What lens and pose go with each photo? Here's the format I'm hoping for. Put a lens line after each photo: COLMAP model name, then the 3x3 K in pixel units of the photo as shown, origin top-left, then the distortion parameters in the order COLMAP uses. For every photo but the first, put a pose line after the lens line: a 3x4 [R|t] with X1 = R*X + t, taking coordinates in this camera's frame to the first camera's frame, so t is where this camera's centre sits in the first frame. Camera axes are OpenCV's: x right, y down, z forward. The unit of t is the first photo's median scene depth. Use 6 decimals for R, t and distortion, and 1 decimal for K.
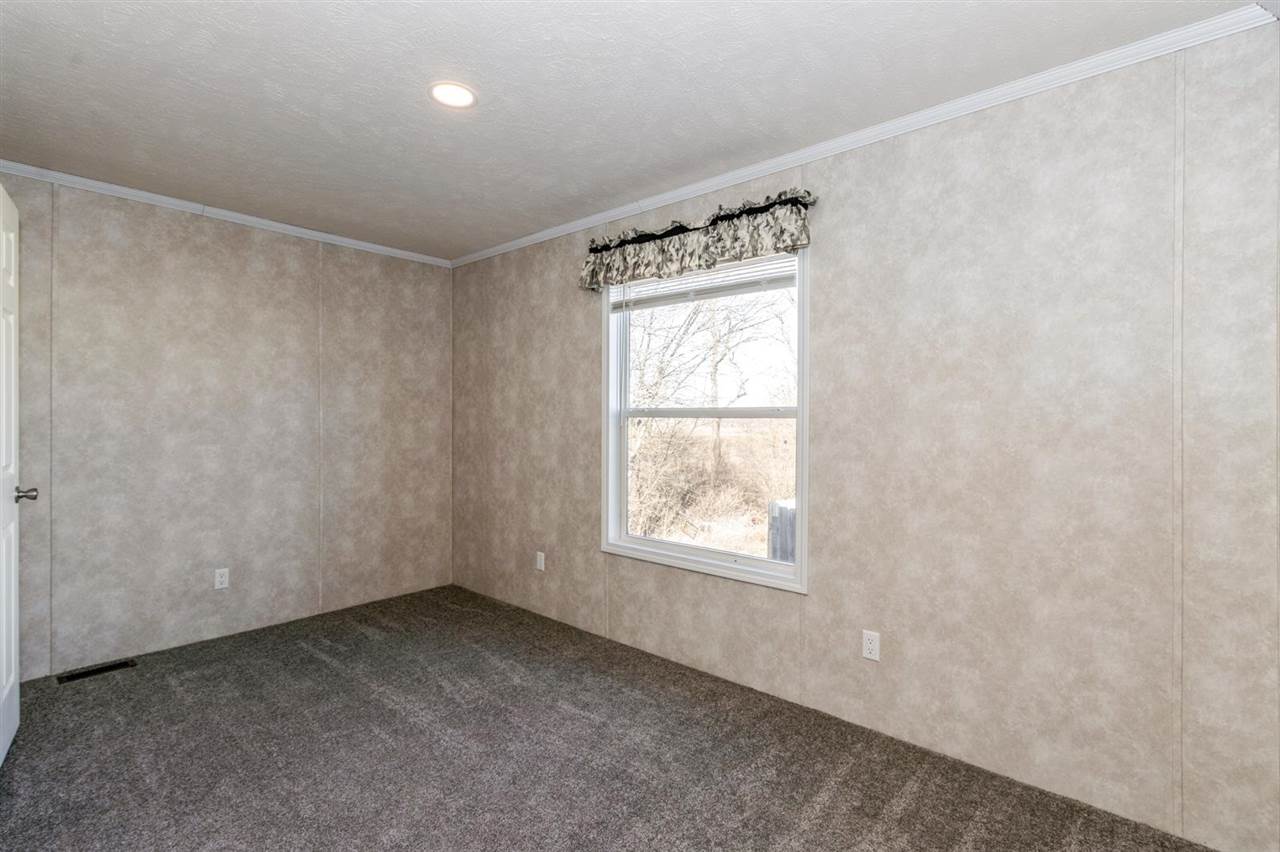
lens RADIAL K [[607.6, 0, 642.4], [0, 607.6, 424.0], [0, 0, 1]] dist [-0.009363, -0.000604]
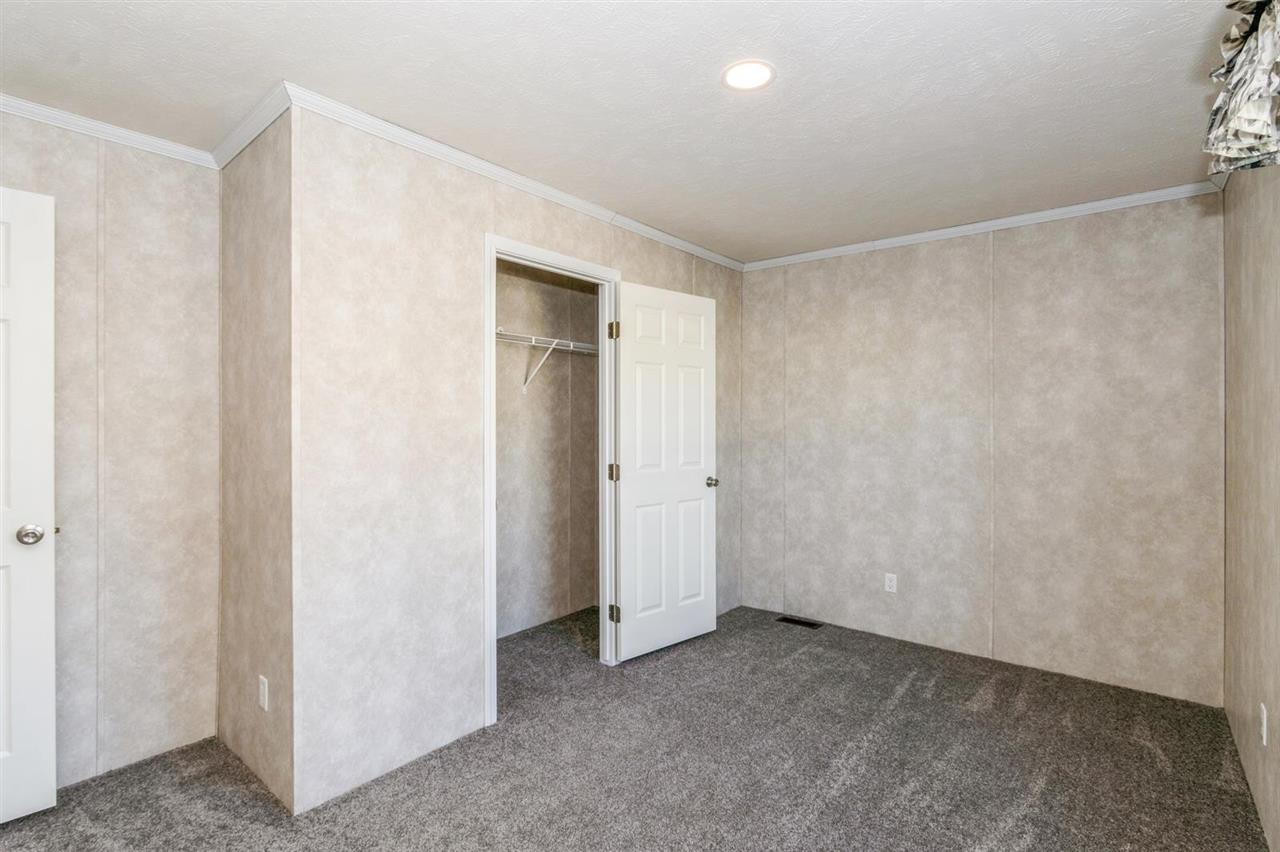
lens RADIAL K [[607.6, 0, 642.4], [0, 607.6, 424.0], [0, 0, 1]] dist [-0.009363, -0.000604]
pose [[0.019105, 0.001922, -0.999816, 0.362036], [-0.008741, 0.999960, 0.001755, -0.023047], [0.999779, 0.008706, 0.019121, 0.530454]]
